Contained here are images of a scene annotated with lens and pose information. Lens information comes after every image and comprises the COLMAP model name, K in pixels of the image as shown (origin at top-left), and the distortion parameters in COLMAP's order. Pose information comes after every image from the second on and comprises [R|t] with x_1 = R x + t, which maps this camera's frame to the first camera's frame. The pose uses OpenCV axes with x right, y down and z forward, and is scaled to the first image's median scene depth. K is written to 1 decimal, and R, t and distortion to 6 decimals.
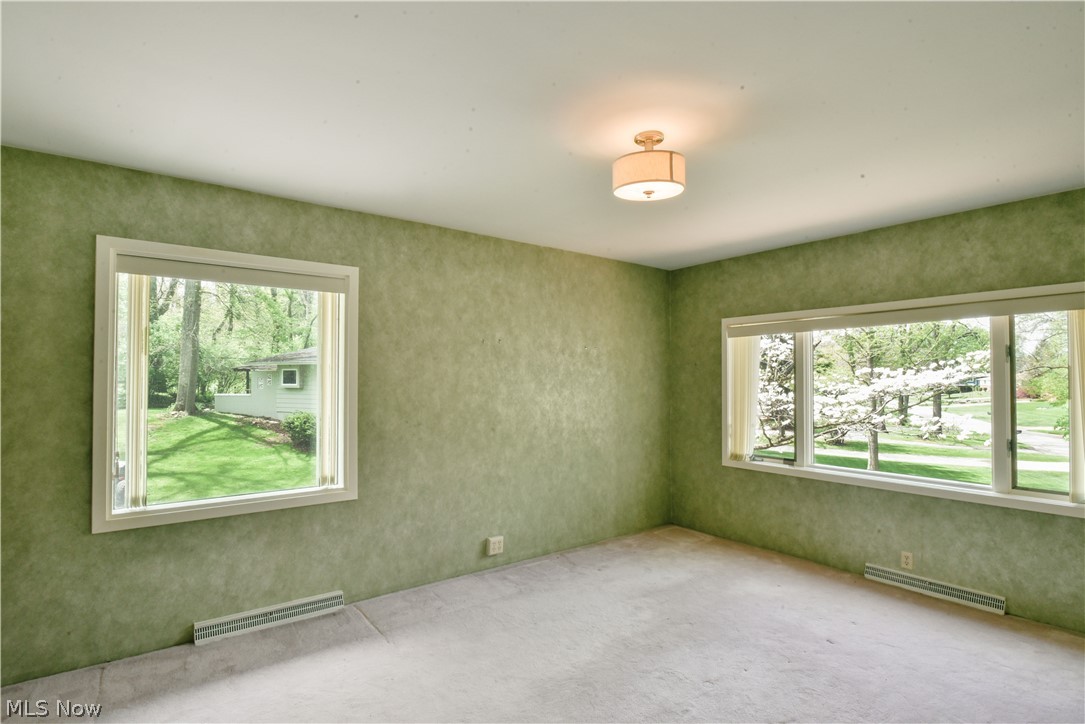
lens RADIAL K [[526.0, 0, 544.2], [0, 526.0, 376.5], [0, 0, 1]] dist [-0.002281, 0.000273]
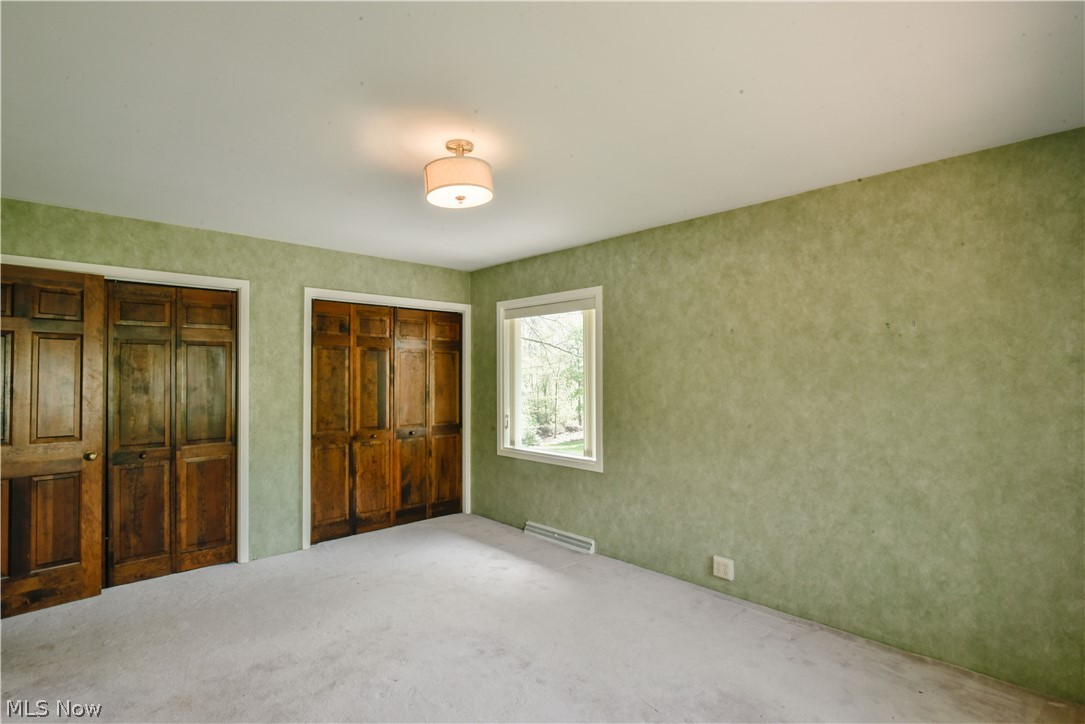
lens RADIAL K [[526.0, 0, 544.2], [0, 526.0, 376.5], [0, 0, 1]] dist [-0.002281, 0.000273]
pose [[0.132362, 0.003047, -0.991197, 0.740518], [0.006887, 0.999968, 0.003994, 0.000188], [0.991178, -0.007355, 0.132337, 0.606141]]
